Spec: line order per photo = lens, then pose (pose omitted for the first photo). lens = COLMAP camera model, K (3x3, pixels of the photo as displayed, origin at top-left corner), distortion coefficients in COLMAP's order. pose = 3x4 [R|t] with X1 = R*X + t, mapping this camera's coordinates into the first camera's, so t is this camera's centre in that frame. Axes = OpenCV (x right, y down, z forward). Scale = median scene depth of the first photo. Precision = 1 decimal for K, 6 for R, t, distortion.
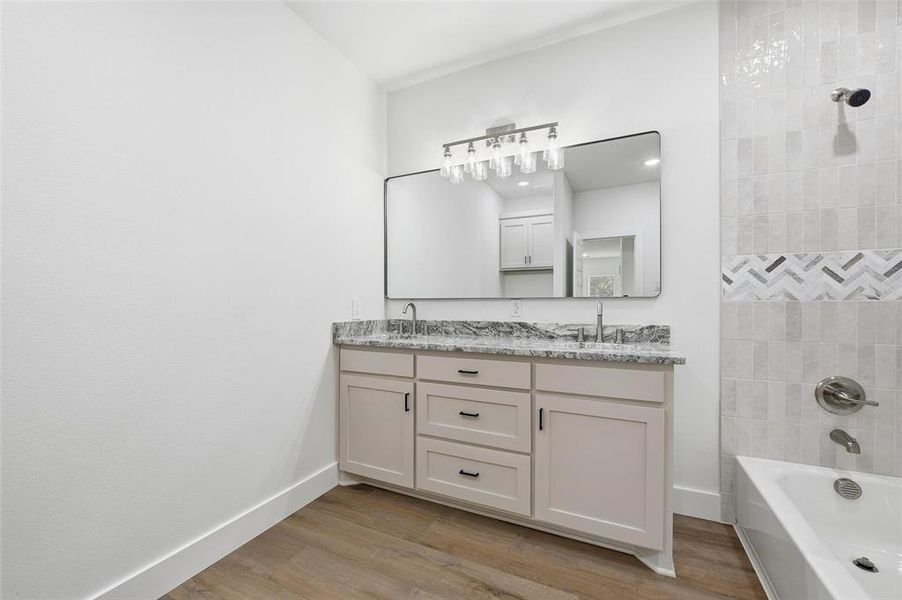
lens RADIAL K [[361.6, 0, 456.3], [0, 361.6, 302.7], [0, 0, 1]] dist [-0.005785, -0.001142]
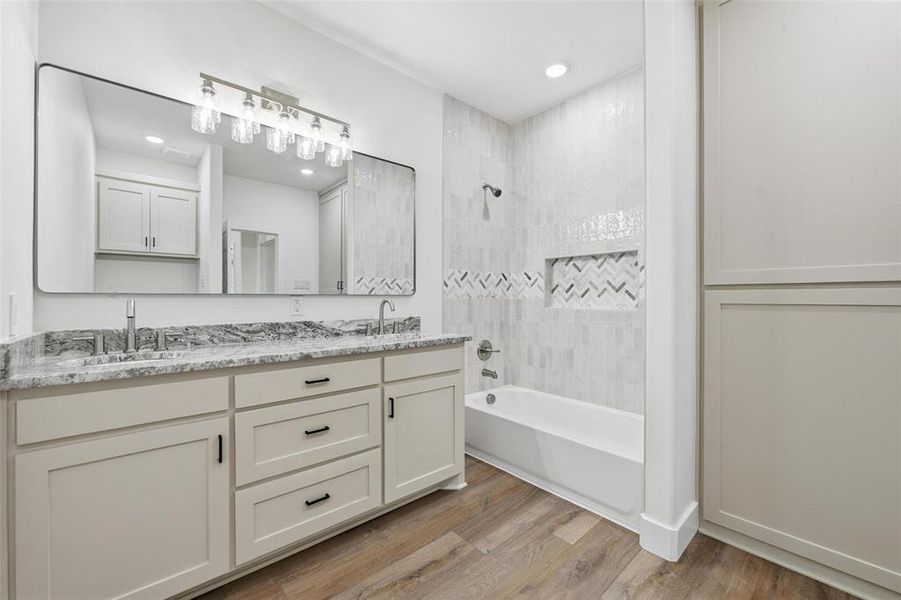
lens RADIAL K [[361.2, 0, 455.7], [0, 361.2, 298.3], [0, 0, 1]] dist [-0.005785, -0.001142]
pose [[0.399232, 0.002483, 0.916847, -0.613642], [0.001516, 0.999993, -0.003368, -0.000153], [-0.916849, 0.002735, 0.399225, 0.357452]]
